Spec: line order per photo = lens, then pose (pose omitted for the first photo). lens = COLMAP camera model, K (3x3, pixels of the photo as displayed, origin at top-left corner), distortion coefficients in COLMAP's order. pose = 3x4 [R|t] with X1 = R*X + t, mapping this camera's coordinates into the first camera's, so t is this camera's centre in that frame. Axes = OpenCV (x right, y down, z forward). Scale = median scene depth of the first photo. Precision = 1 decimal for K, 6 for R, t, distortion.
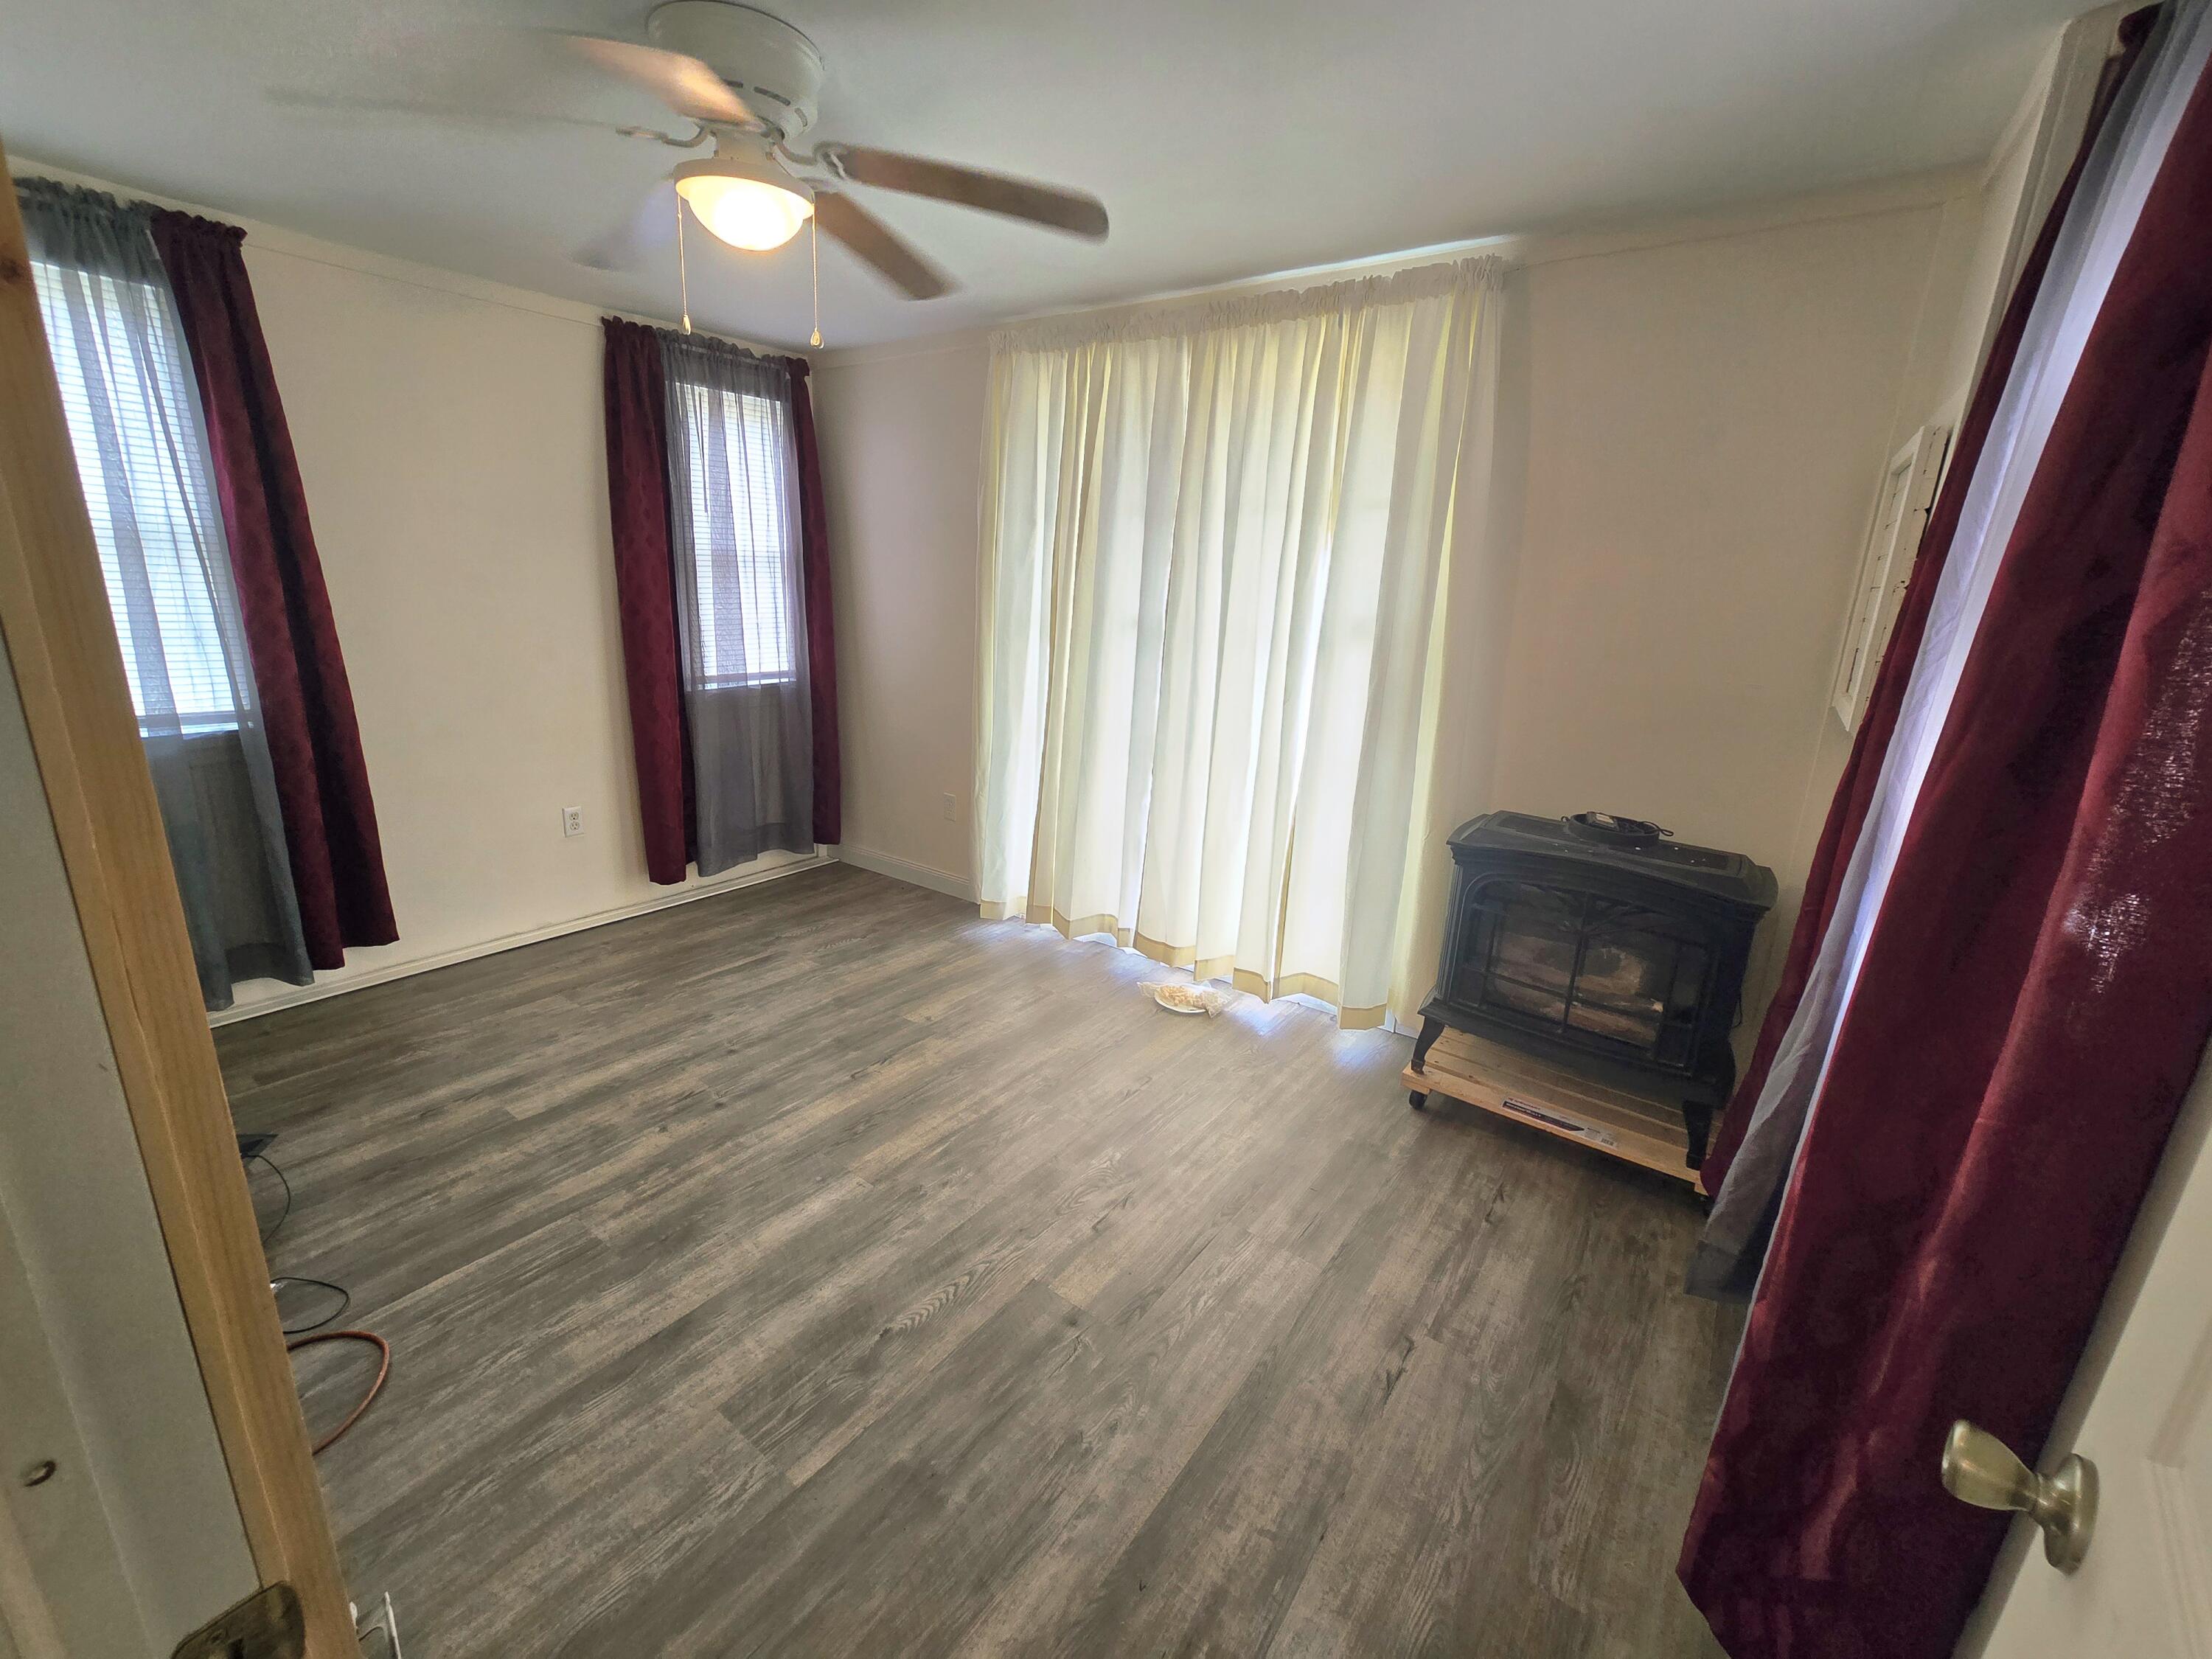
lens RADIAL K [[897.6, 0, 1106.0], [0, 897.6, 829.5], [0, 0, 1]] dist [-0.001449, -0.000138]
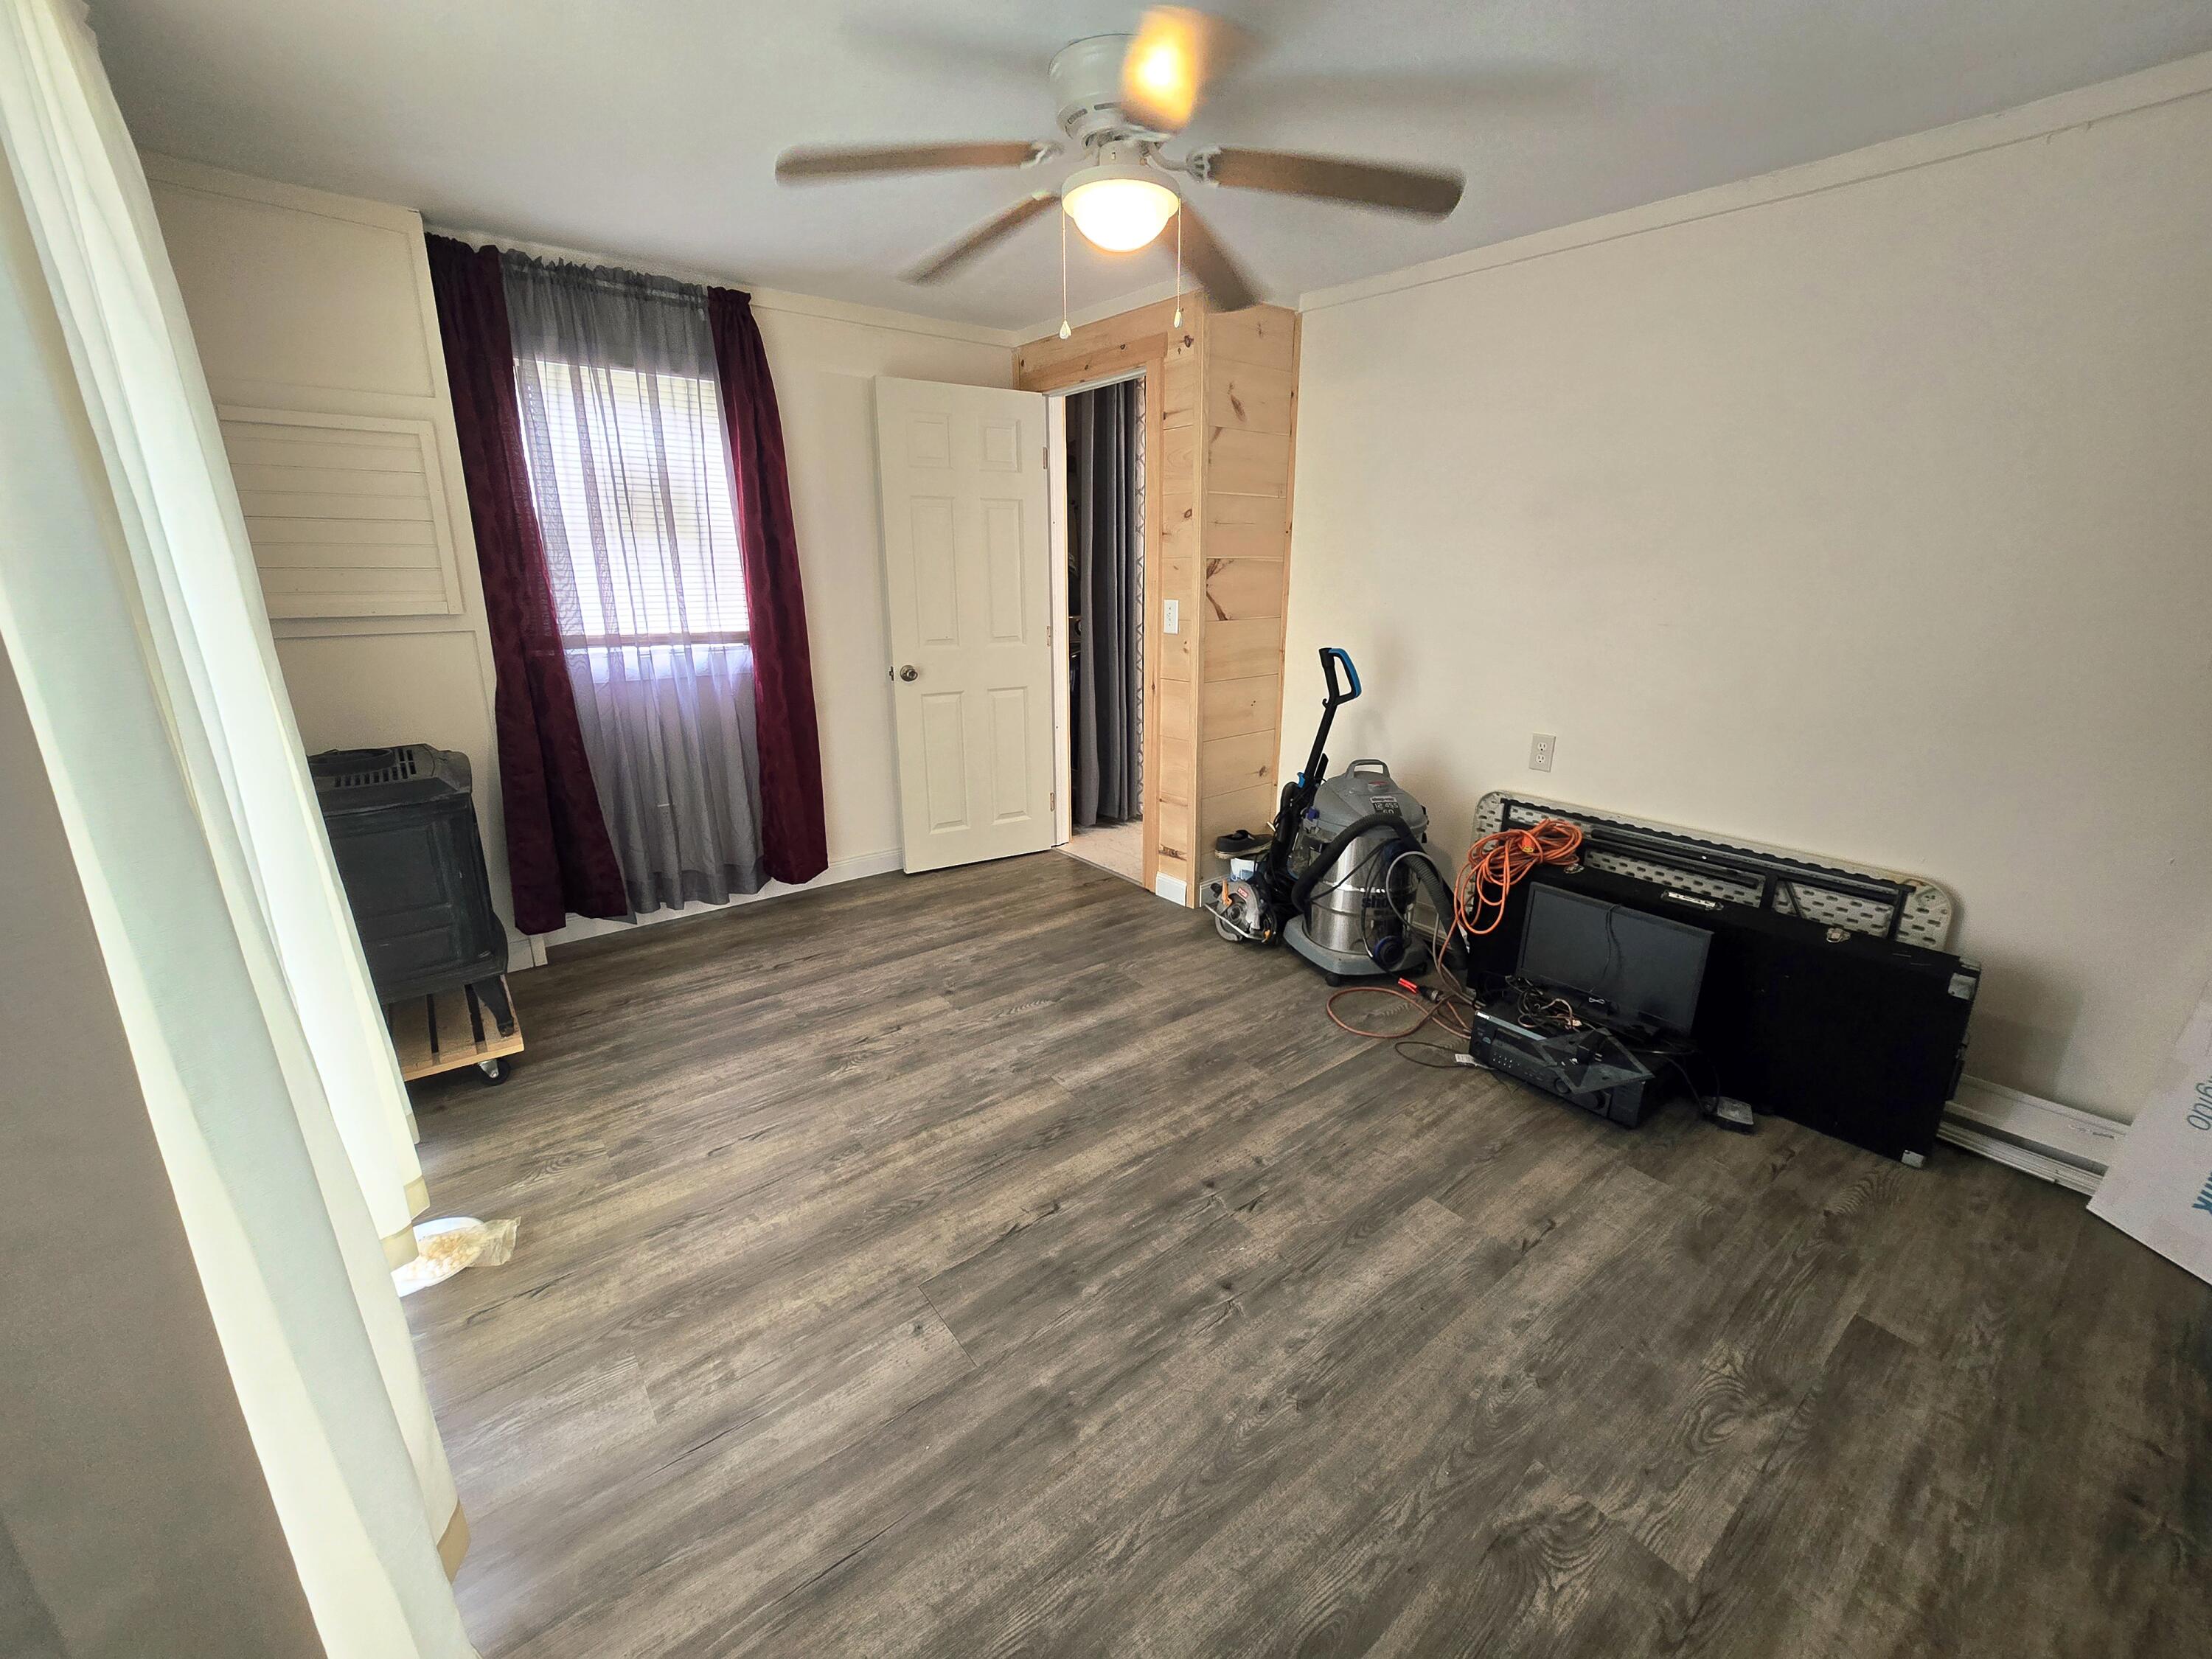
lens RADIAL K [[897.6, 0, 1106.0], [0, 897.6, 829.5], [0, 0, 1]] dist [-0.001449, -0.000138]
pose [[-0.961214, -0.125529, 0.245581, -0.541734], [0.030050, 0.837453, 0.545683, -0.474856], [-0.274162, 0.531898, -0.801199, 1.648065]]
